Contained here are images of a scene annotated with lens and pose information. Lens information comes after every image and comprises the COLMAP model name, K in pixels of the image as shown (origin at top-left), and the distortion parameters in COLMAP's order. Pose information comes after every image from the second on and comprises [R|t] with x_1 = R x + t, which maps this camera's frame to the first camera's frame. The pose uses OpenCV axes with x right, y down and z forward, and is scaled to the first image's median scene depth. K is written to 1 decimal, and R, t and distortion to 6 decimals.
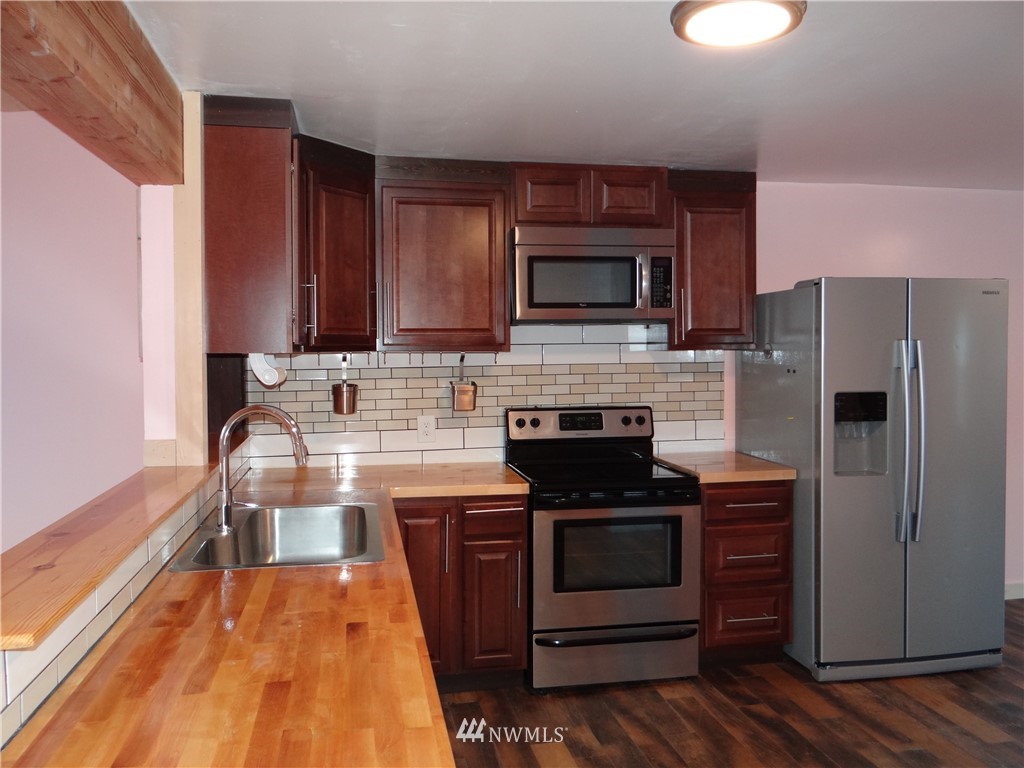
lens RADIAL K [[807.1, 0, 510.4], [0, 807.1, 383.8], [0, 0, 1]] dist [0.014629, -0.019190]
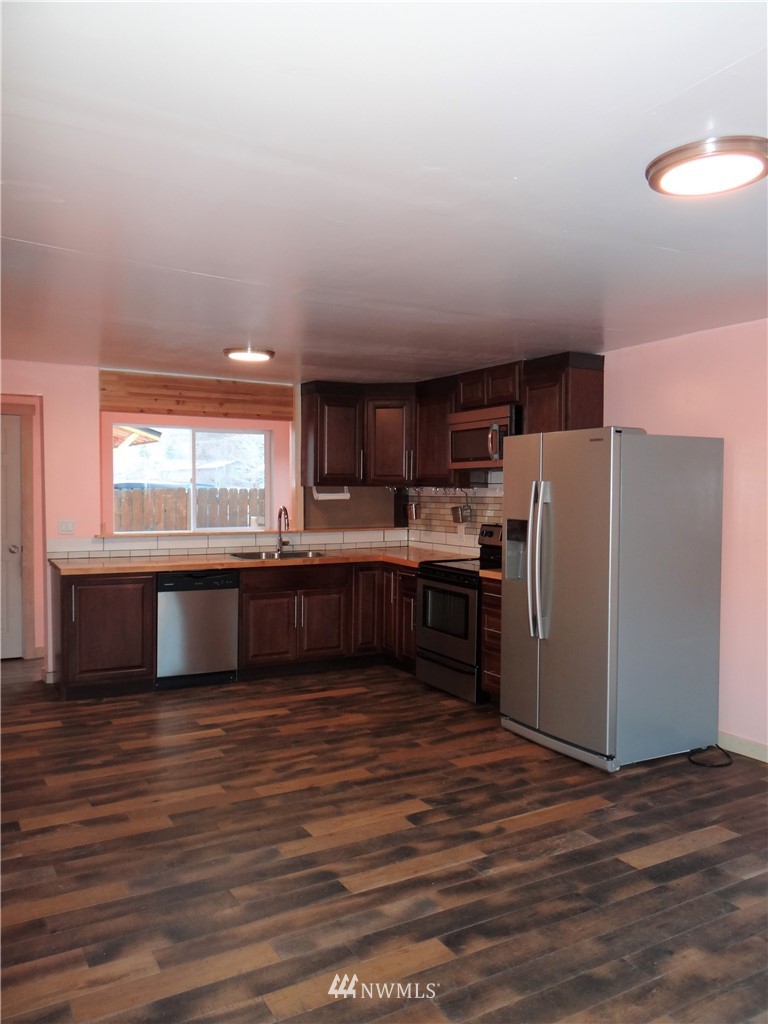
lens RADIAL K [[807.1, 0, 383.2], [0, 807.1, 519.0], [0, 0, 1]] dist [0.014629, -0.019190]
pose [[0.309238, 0.044422, -0.949947, 1.578662], [-0.048730, 0.998336, 0.030822, -0.019895], [0.949735, 0.036760, 0.310888, 0.351515]]
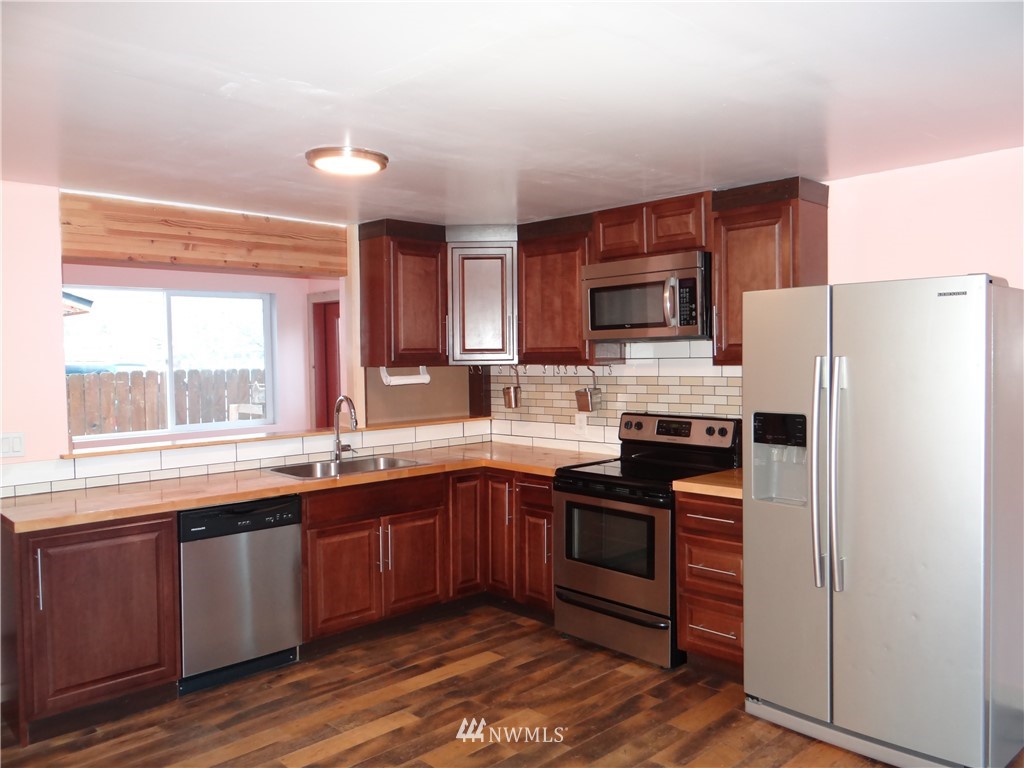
lens RADIAL K [[807.1, 0, 510.0], [0, 807.1, 384.7], [0, 0, 1]] dist [0.014629, -0.019190]
pose [[0.537744, 0.029572, -0.842590, 1.001177], [-0.028381, 0.999453, 0.016965, -0.028322], [0.842631, 0.014791, 0.538289, 0.234016]]
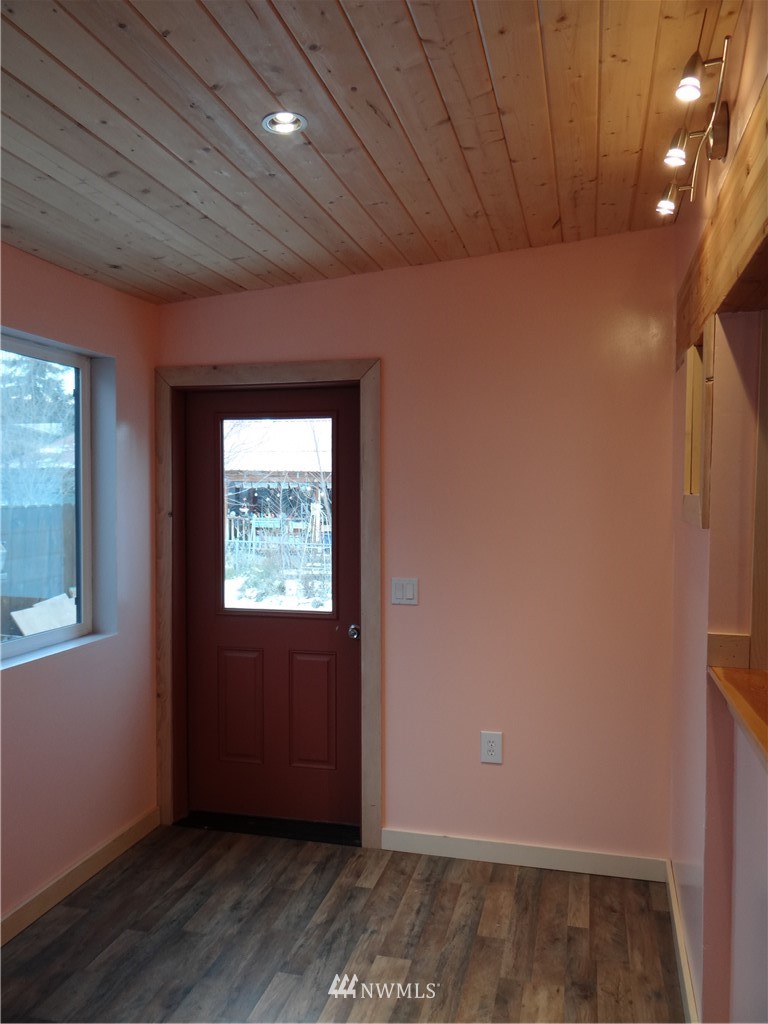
lens RADIAL K [[807.1, 0, 388.8], [0, 807.1, 505.5], [0, 0, 1]] dist [0.014629, -0.019190]
pose [[0.901387, 0.020234, -0.432542, -0.292465], [-0.030074, 0.999421, -0.015920, -0.027516], [0.431970, 0.027358, 0.901473, 0.111793]]
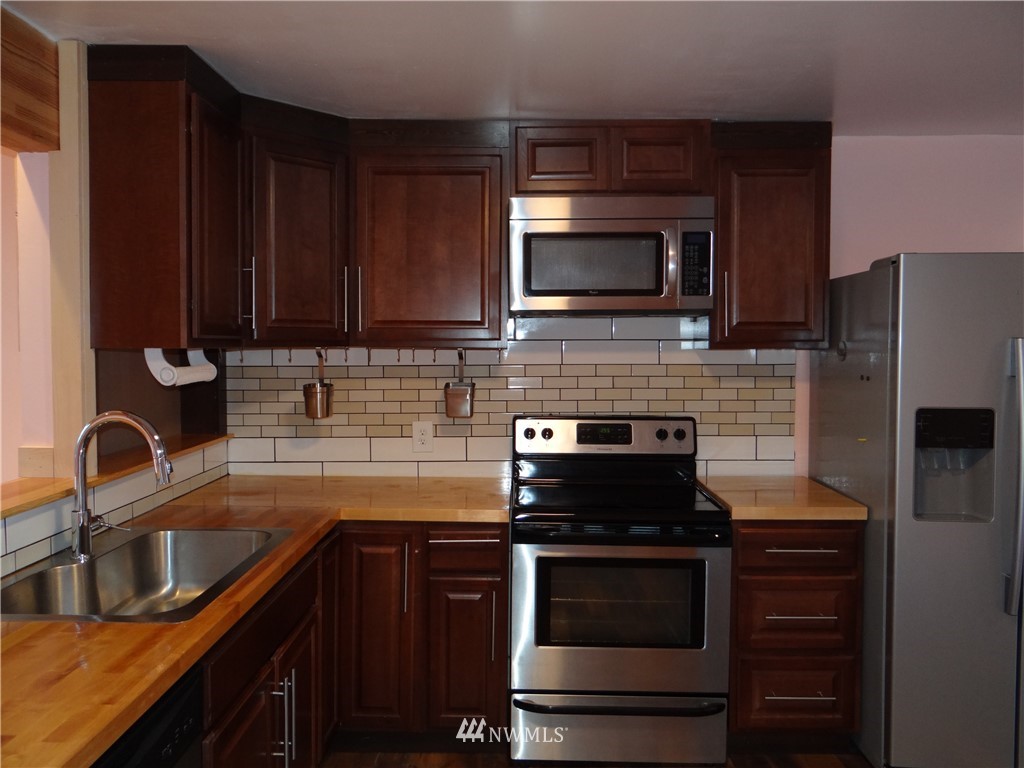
lens RADIAL K [[807.1, 0, 514.0], [0, 807.1, 383.2], [0, 0, 1]] dist [0.014629, -0.019190]
pose [[0.979534, 0.018798, -0.200398, 0.179467], [-0.017569, 0.999814, 0.007908, -0.011139], [0.200510, -0.004225, 0.979683, 0.188591]]
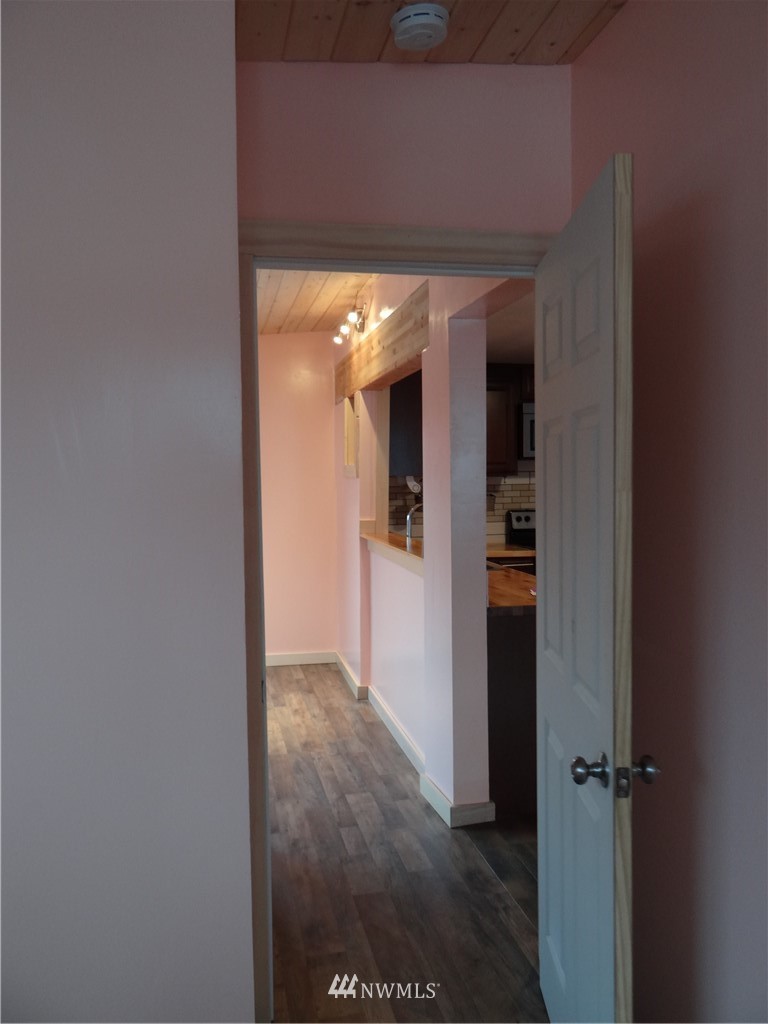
lens RADIAL K [[807.1, 0, 386.0], [0, 807.1, 512.3], [0, 0, 1]] dist [0.014629, -0.019190]
pose [[0.999919, -0.003229, 0.012294, -0.306713], [0.003199, 0.999992, 0.002431, 0.032740], [-0.012302, -0.002392, 0.999921, -0.717283]]
